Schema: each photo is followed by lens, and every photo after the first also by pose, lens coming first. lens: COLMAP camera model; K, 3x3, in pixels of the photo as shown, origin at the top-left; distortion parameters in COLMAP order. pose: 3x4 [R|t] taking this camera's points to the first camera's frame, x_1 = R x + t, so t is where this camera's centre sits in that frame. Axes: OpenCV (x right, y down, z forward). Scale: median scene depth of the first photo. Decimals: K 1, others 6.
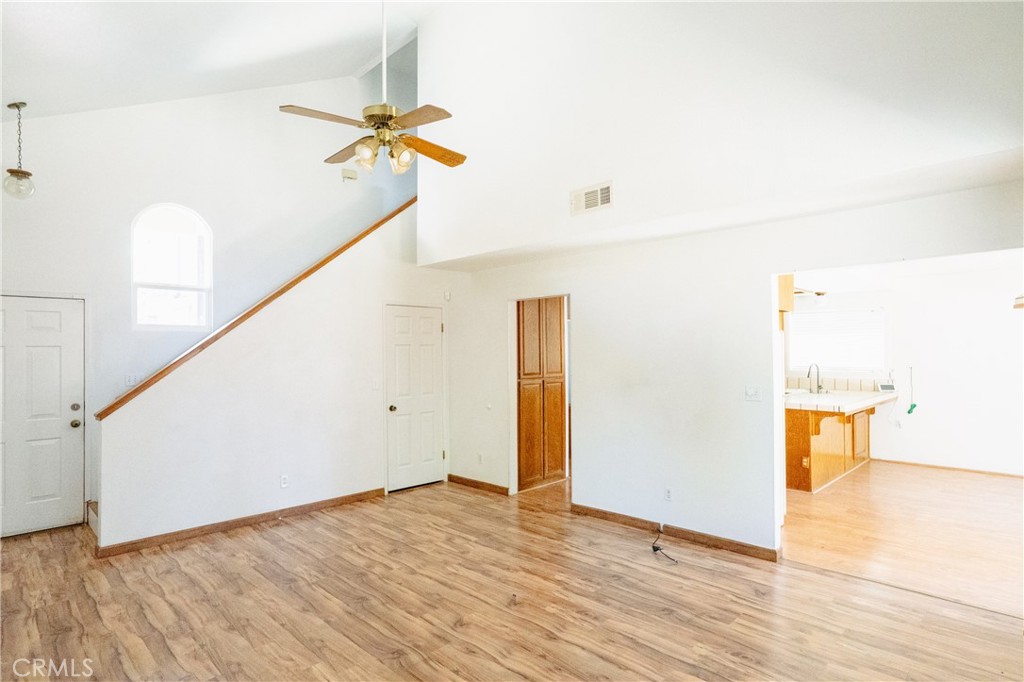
lens RADIAL K [[543.8, 0, 510.9], [0, 543.8, 344.1], [0, 0, 1]] dist [-0.063567, 0.041865]
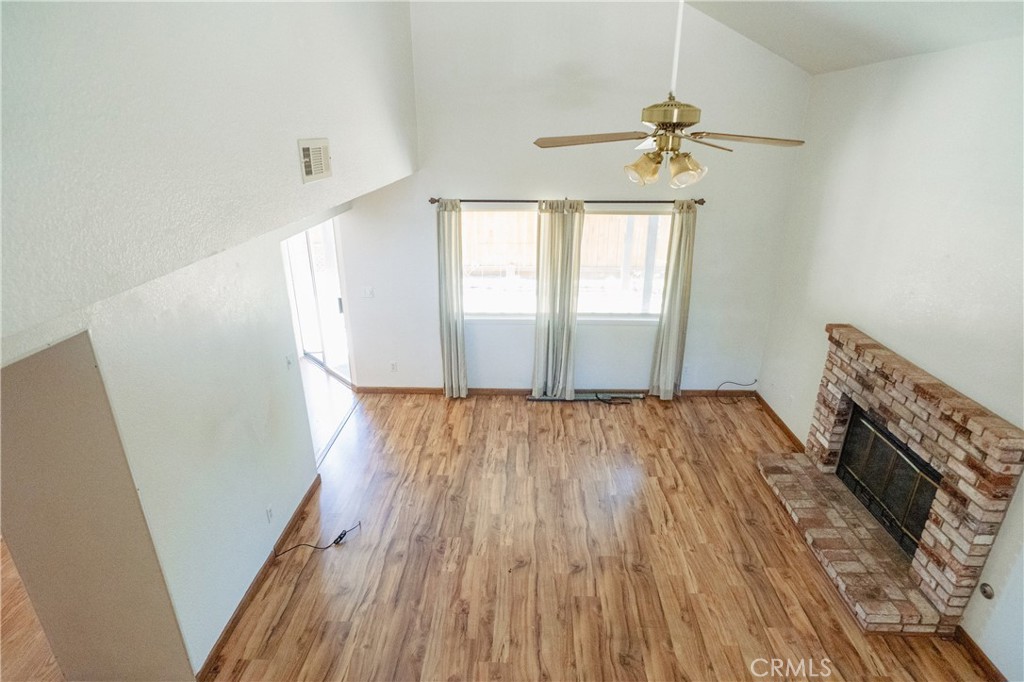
lens RADIAL K [[543.8, 0, 510.9], [0, 543.8, 344.1], [0, 0, 1]] dist [-0.063567, 0.041865]
pose [[-0.688862, -0.255745, 0.678280, -0.677431], [-0.002399, 0.936497, 0.350668, -0.384144], [-0.724889, 0.239934, -0.645730, 1.735112]]
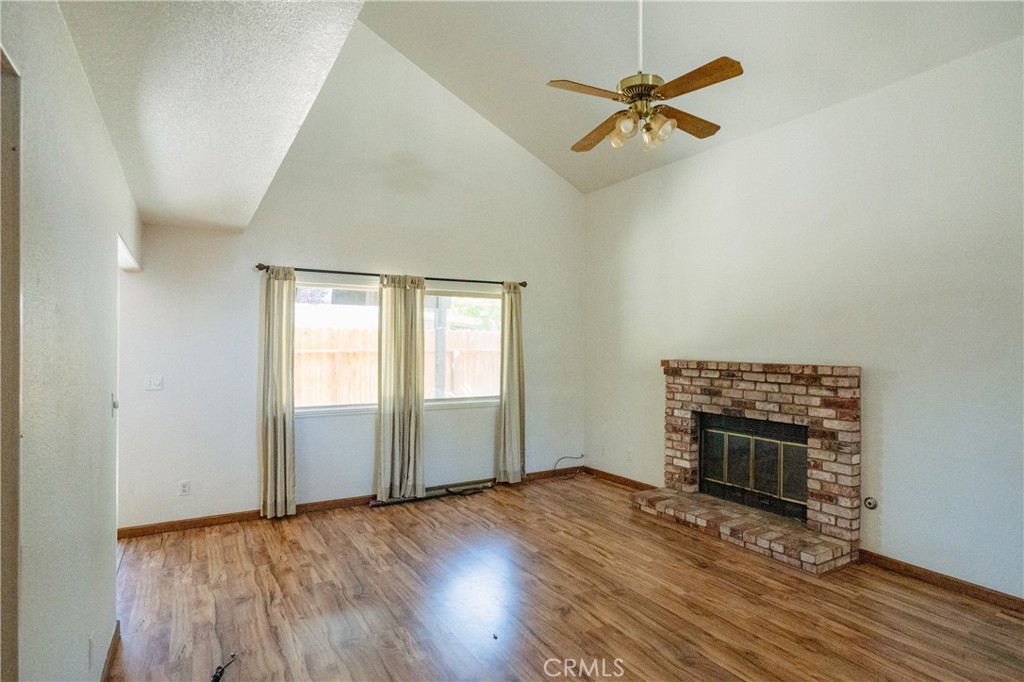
lens RADIAL K [[543.8, 0, 510.9], [0, 543.8, 344.1], [0, 0, 1]] dist [-0.063567, 0.041865]
pose [[-0.970193, 0.008717, 0.242178, -0.239528], [0.003420, 0.999746, -0.022284, 0.042739], [-0.242310, -0.020791, -0.969976, 1.954500]]
